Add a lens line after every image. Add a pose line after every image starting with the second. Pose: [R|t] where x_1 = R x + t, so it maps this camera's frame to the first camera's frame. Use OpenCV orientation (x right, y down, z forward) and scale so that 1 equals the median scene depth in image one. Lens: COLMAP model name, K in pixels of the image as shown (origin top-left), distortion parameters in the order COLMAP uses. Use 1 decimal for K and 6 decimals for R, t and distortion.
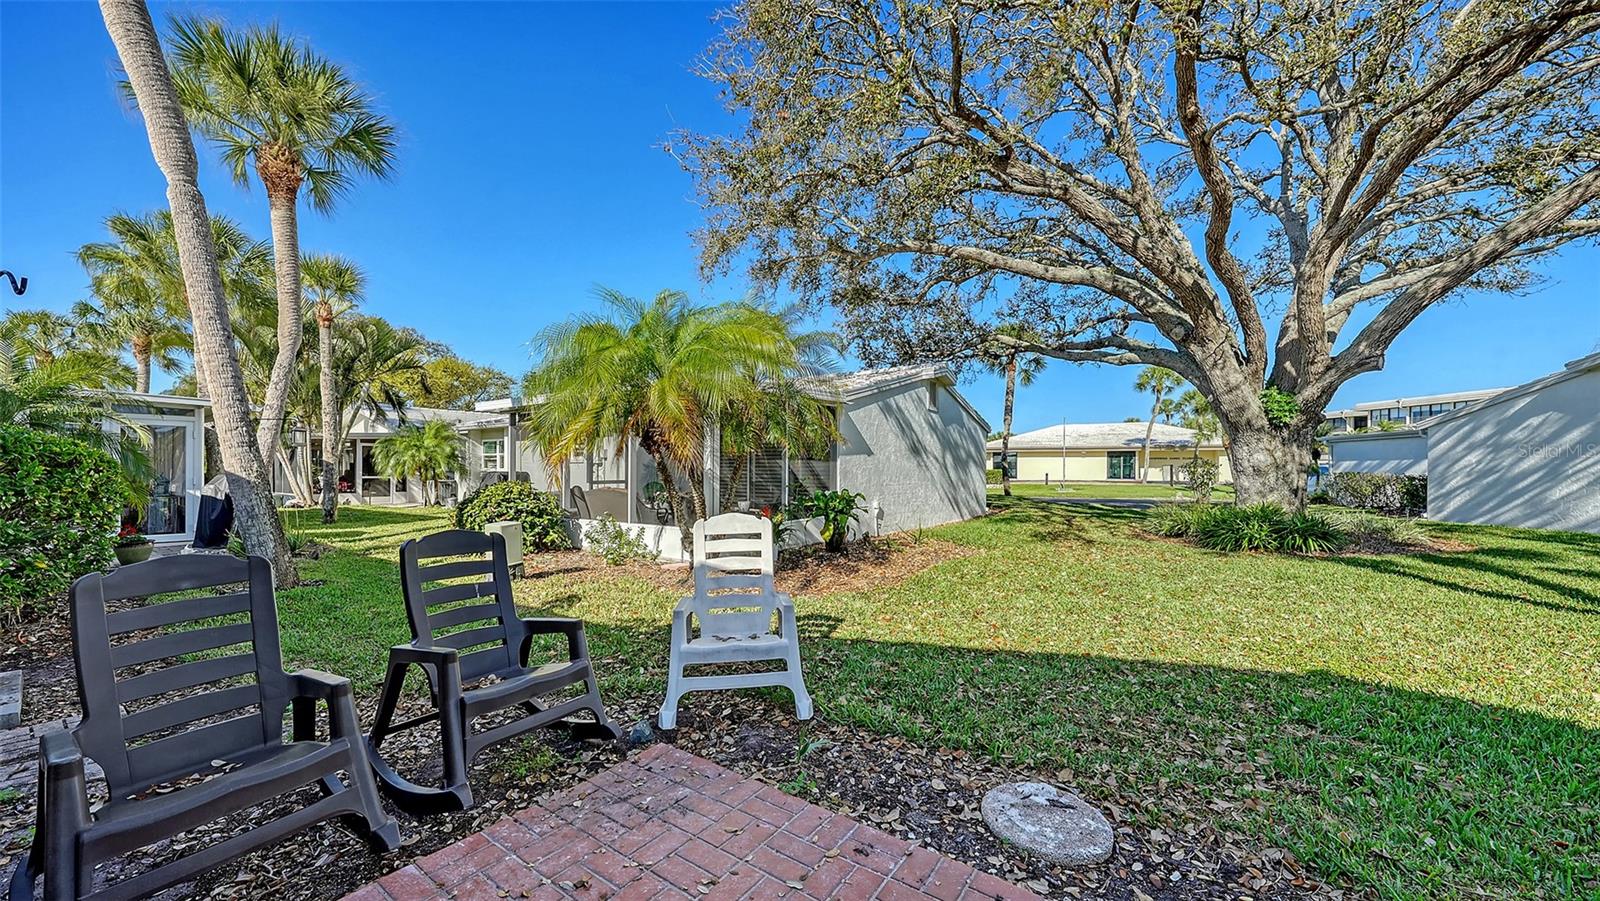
lens RADIAL K [[558.7, 0, 804.6], [0, 558.7, 467.6], [0, 0, 1]] dist [-0.000011, -0.000118]
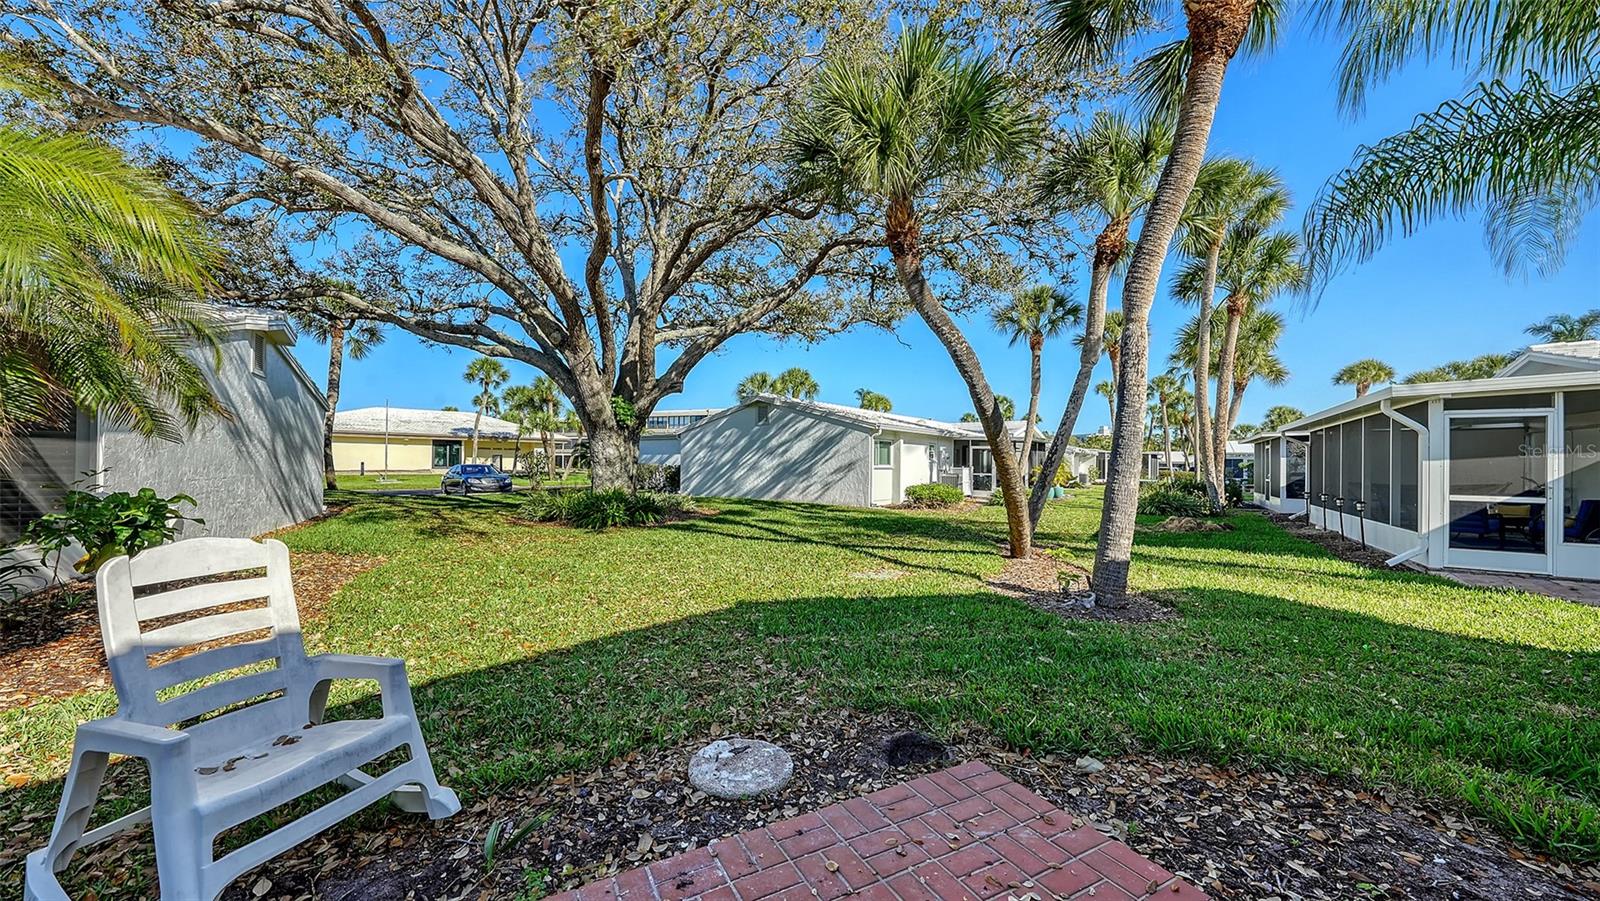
lens RADIAL K [[564.3, 0, 780.4], [0, 564.3, 454.7], [0, 0, 1]] dist [0.001317, -0.000015]
pose [[0.469410, 0.016948, 0.882818, -0.115458], [-0.013850, 0.999834, -0.011830, -0.000720], [-0.882872, -0.006674, 0.469567, 0.077090]]
